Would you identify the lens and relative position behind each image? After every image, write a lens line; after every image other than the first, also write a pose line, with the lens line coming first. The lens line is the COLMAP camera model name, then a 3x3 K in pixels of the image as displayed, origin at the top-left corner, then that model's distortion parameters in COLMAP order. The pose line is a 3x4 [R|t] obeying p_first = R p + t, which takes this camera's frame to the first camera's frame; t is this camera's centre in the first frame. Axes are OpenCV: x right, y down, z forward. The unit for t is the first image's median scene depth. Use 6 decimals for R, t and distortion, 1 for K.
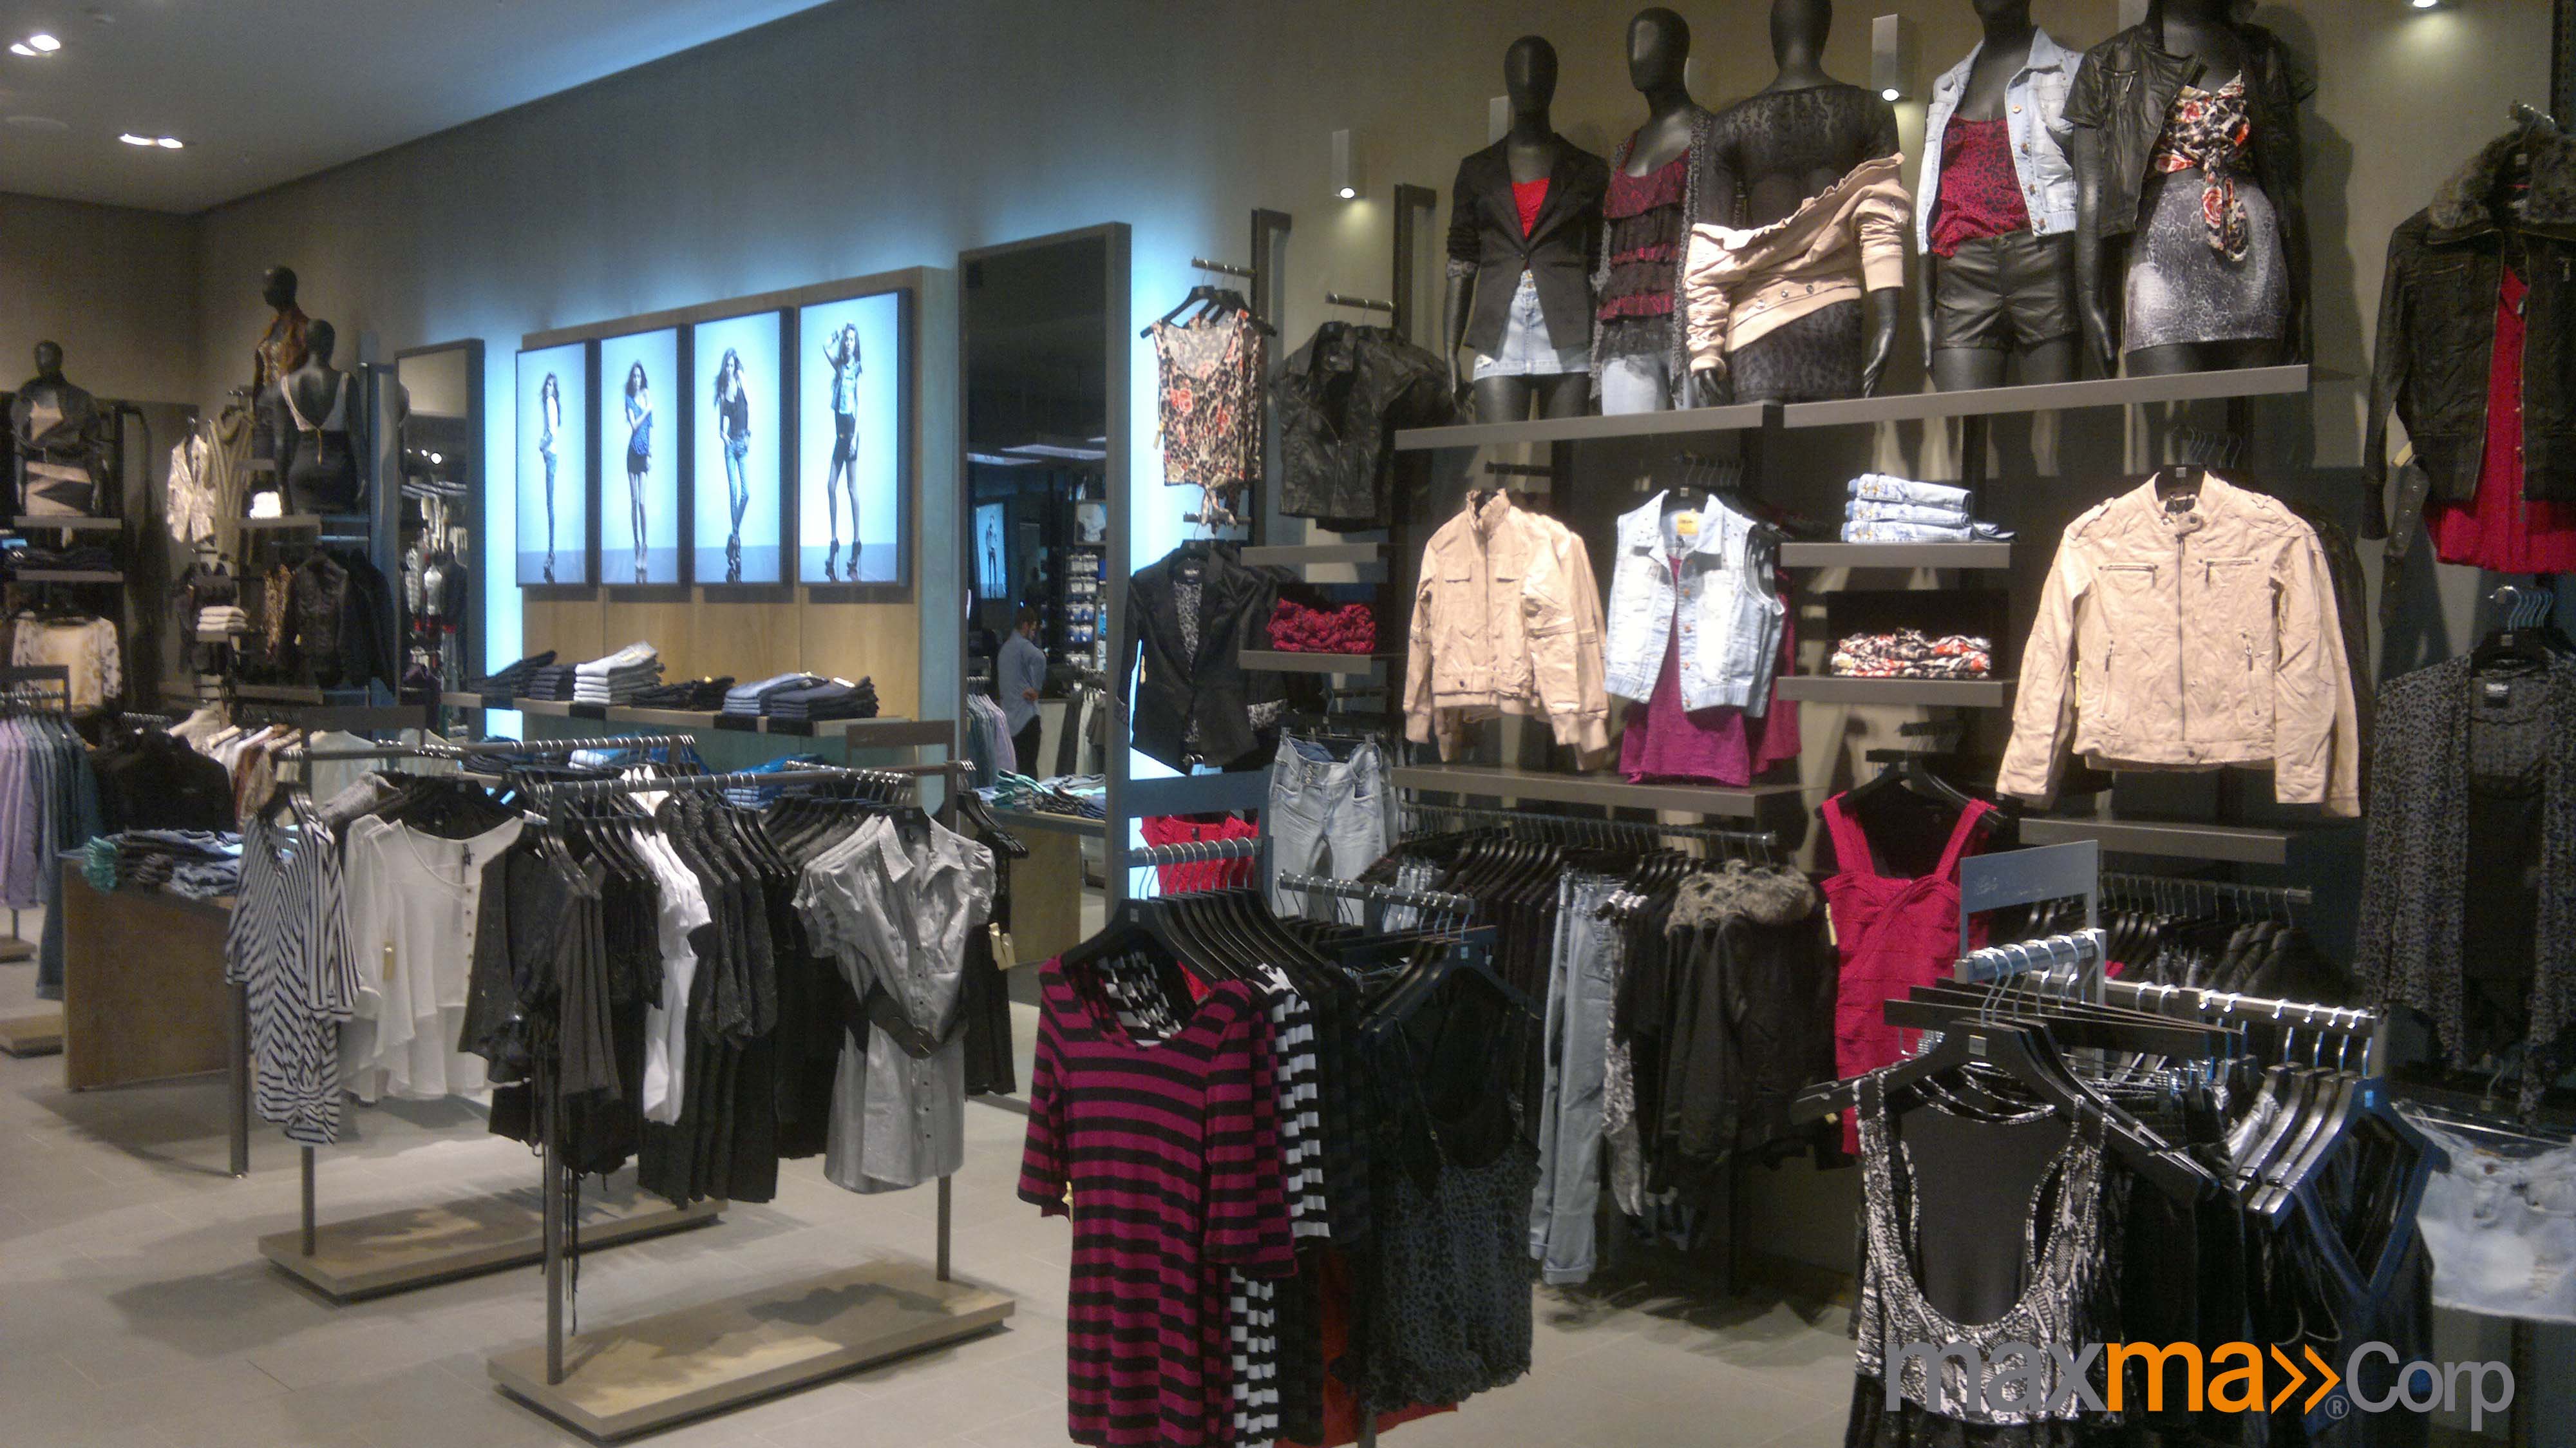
lens RADIAL K [[2194.8, 0, 1275.4], [0, 2194.8, 692.2], [0, 0, 1]] dist [0.074905, -0.124854]
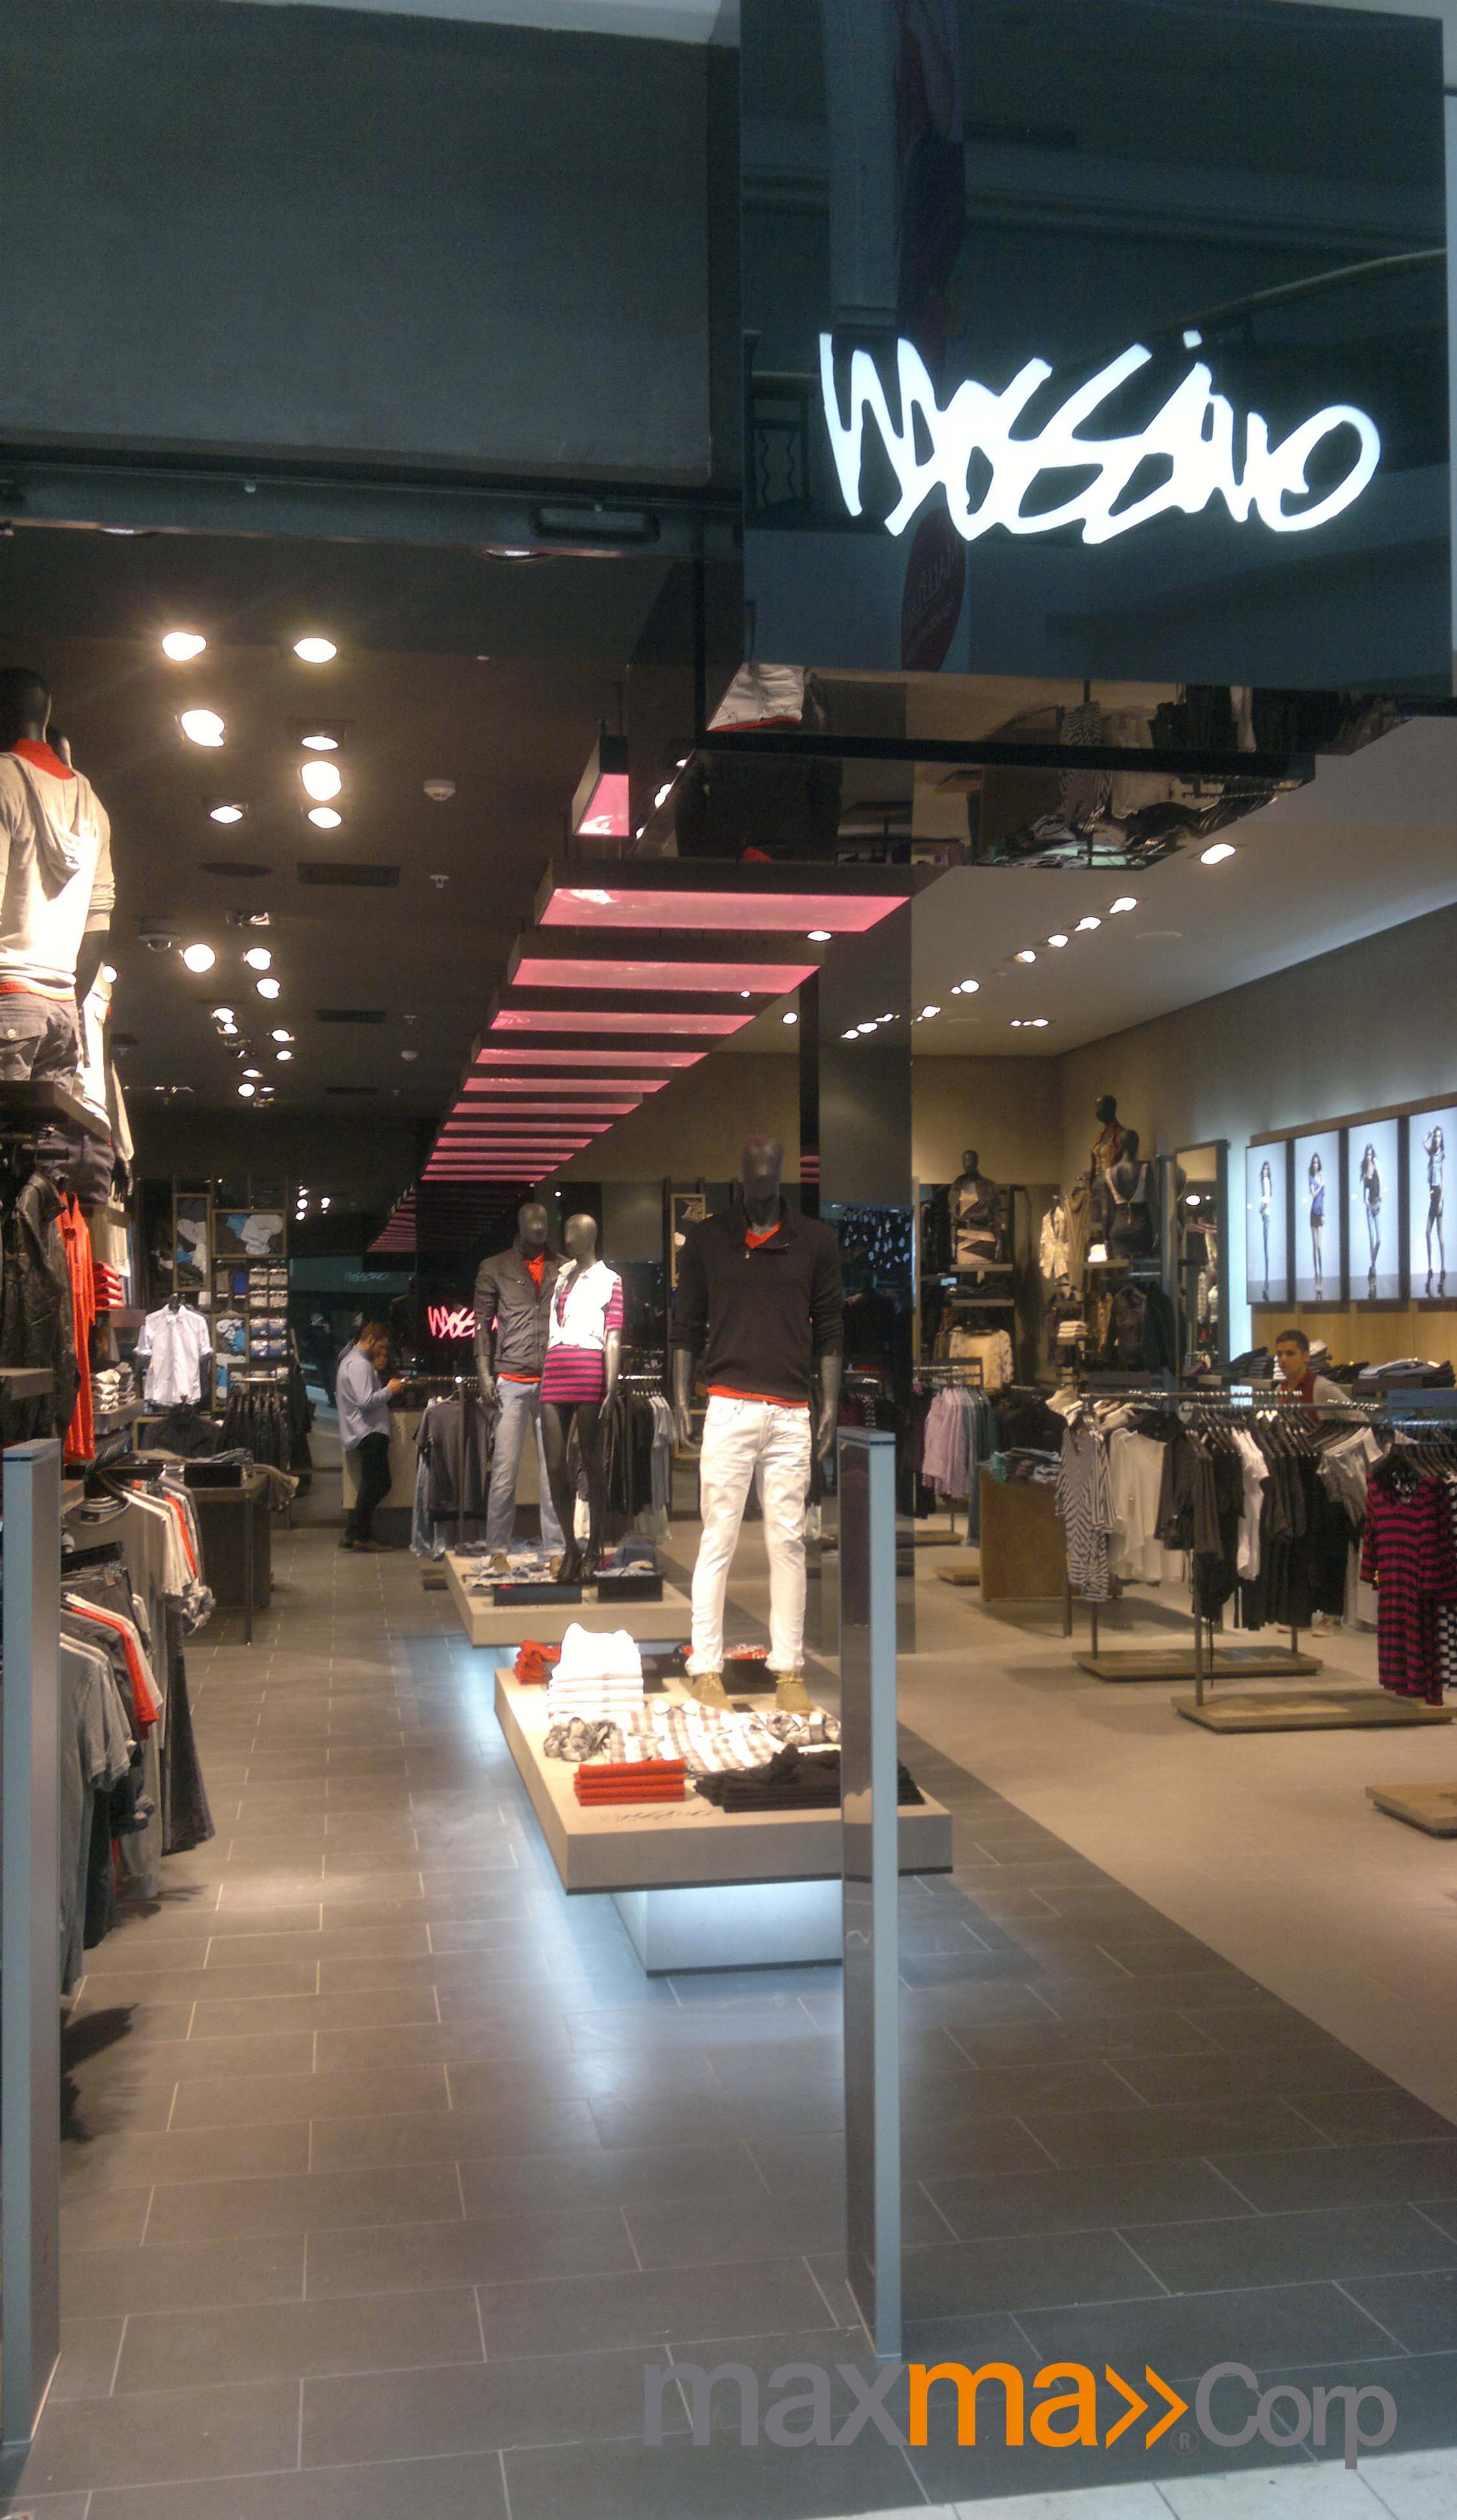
lens RADIAL K [[2191.7, 0, 683.2], [0, 2191.7, 1298.5], [0, 0, 1]] dist [0.006580, -0.000864]
pose [[0.806475, -0.022254, -0.590849, 0.241649], [-0.005319, 0.998978, -0.044885, 0.018005], [0.591244, 0.039341, 0.805532, -0.447862]]
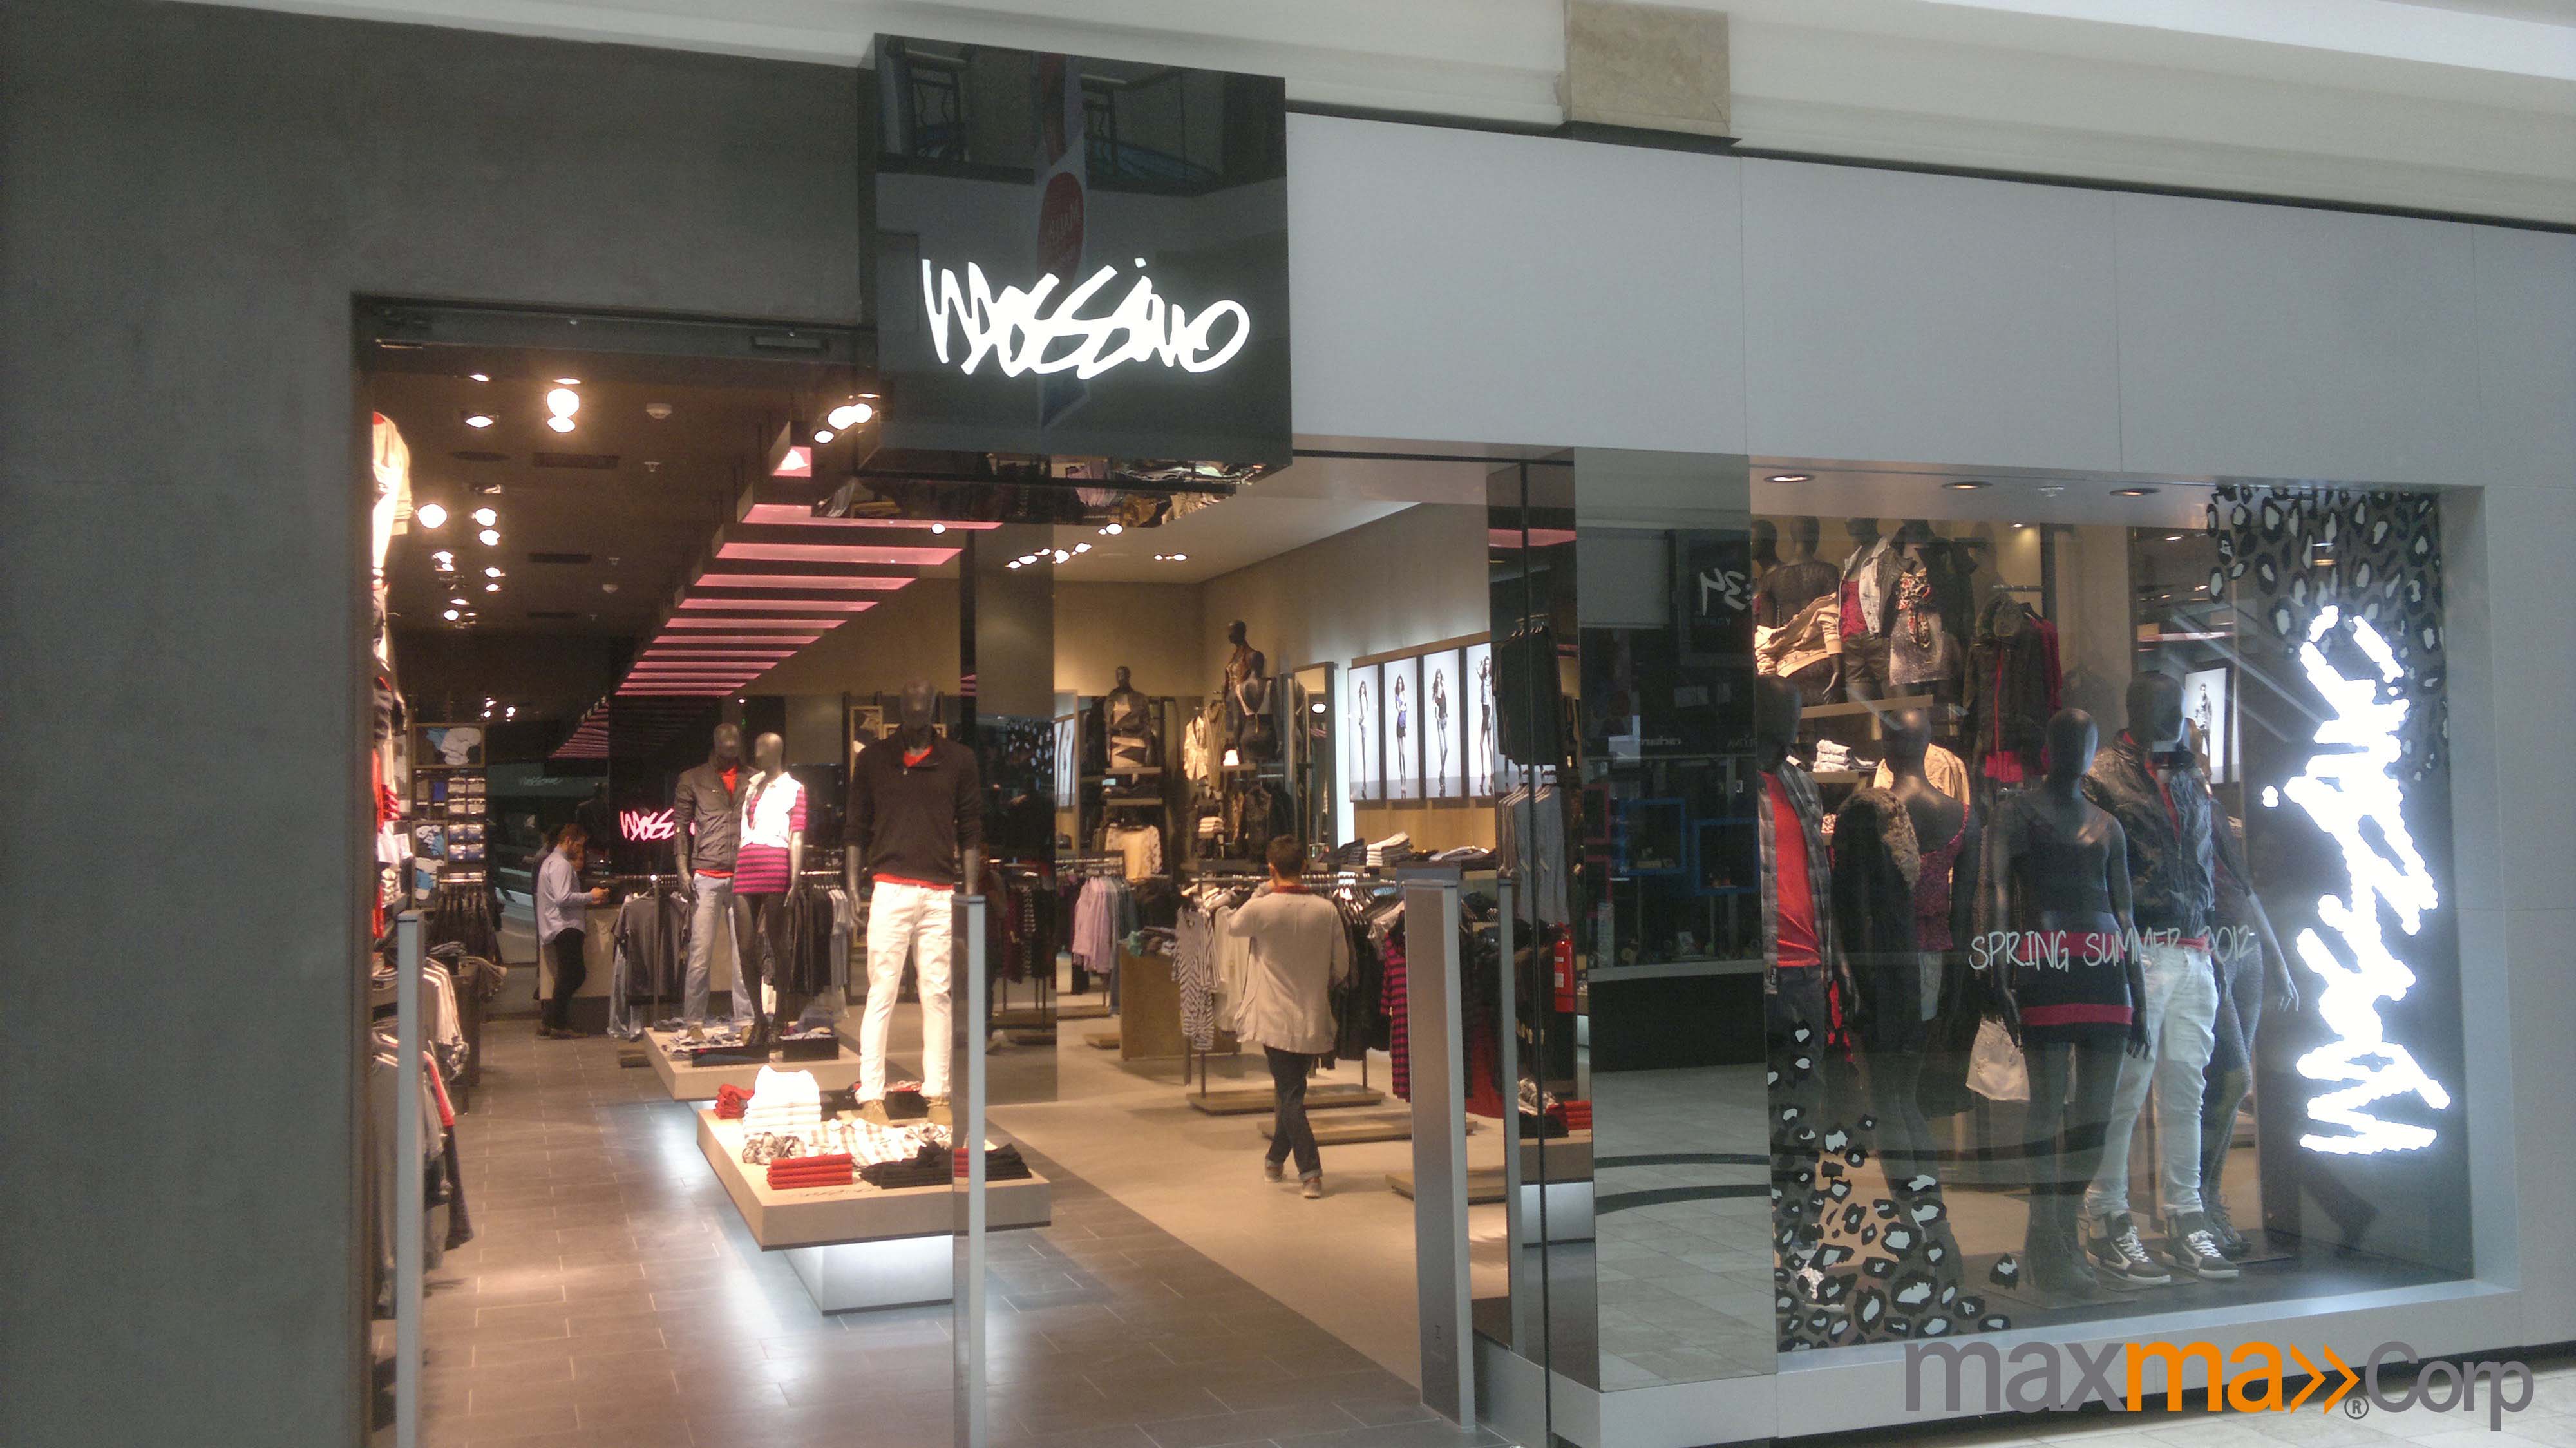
lens RADIAL K [[2194.8, 0, 1275.4], [0, 2194.8, 692.2], [0, 0, 1]] dist [0.074905, -0.124854]
pose [[0.900228, -0.049857, -0.432556, 0.388998], [0.011608, 0.995818, -0.090621, 0.024199], [0.435265, 0.076558, 0.897042, -0.638621]]
